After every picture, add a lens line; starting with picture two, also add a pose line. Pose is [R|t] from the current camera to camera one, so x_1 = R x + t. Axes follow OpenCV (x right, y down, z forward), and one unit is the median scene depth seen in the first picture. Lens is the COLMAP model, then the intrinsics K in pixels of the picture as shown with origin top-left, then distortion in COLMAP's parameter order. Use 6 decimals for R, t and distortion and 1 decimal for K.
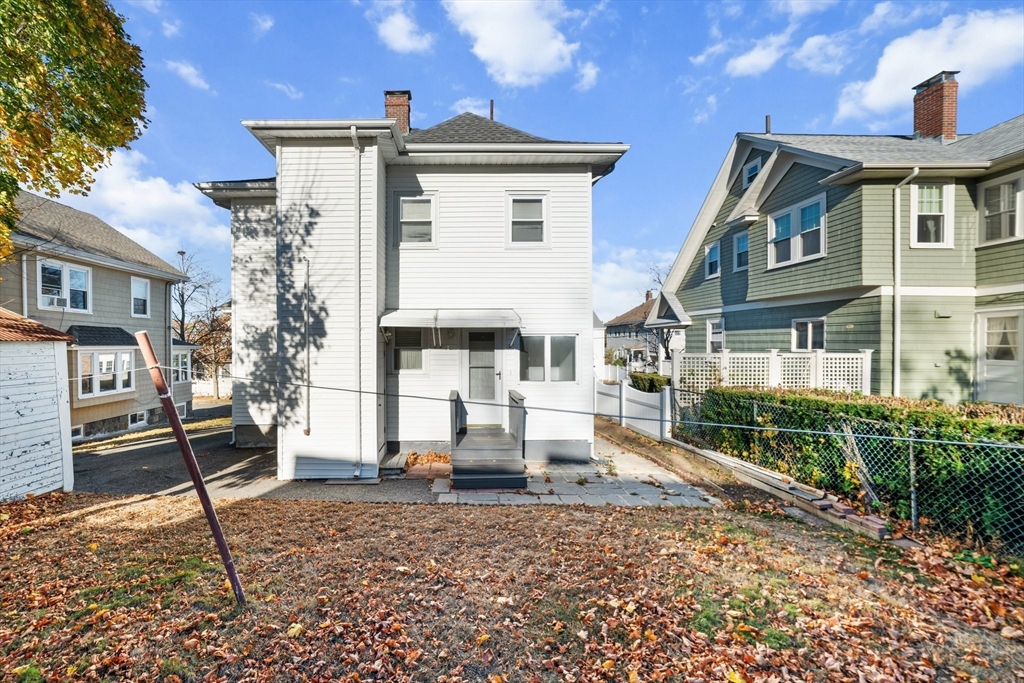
lens RADIAL K [[441.8, 0, 509.1], [0, 441.8, 333.4], [0, 0, 1]] dist [-0.012175, 0.000020]
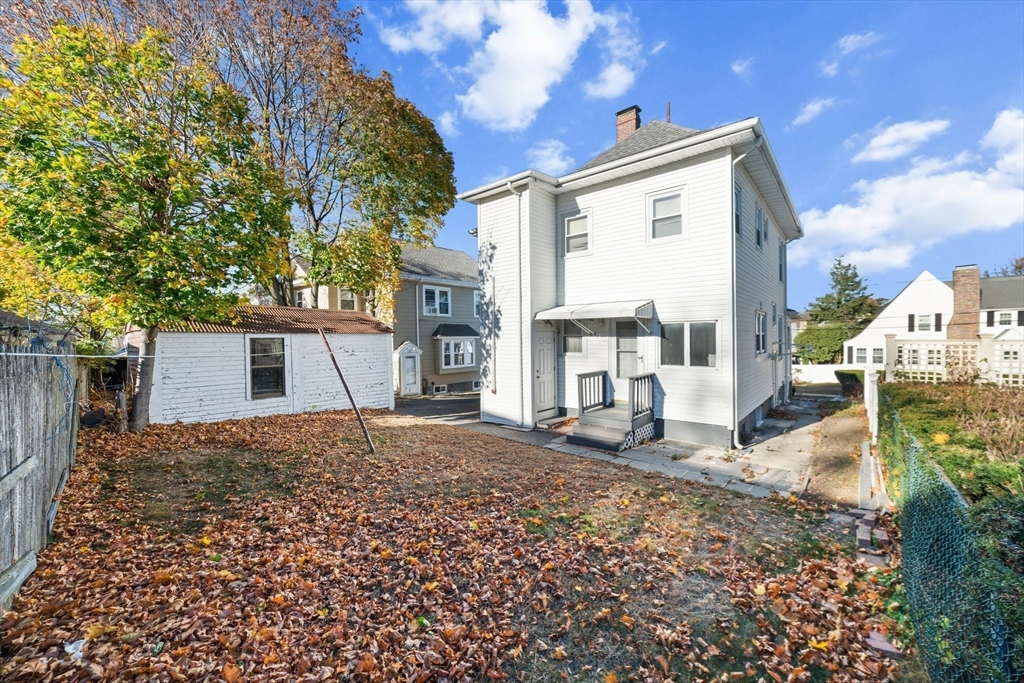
lens RADIAL K [[415.5, 0, 509.5], [0, 415.5, 335.2], [0, 0, 1]] dist [-0.010810, 0.000158]
pose [[0.754240, -0.012905, -0.656472, 0.425585], [0.036241, 0.999101, 0.021998, -0.002168], [0.655598, -0.040383, 0.754029, -0.028894]]
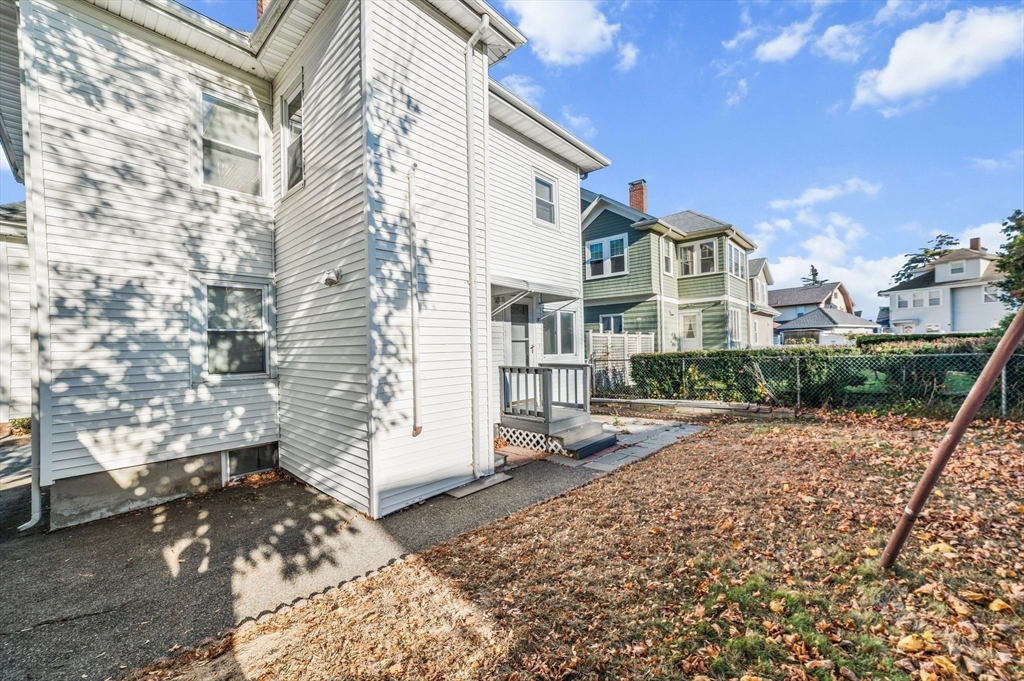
lens RADIAL K [[382.3, 0, 512.0], [0, 382.3, 340.5], [0, 0, 1]] dist [0.000095, 0.000015]
pose [[0.697235, -0.003068, 0.716836, -0.612895], [0.012825, 0.999884, -0.008195, 0.075670], [-0.716728, 0.014907, 0.697194, 0.395614]]
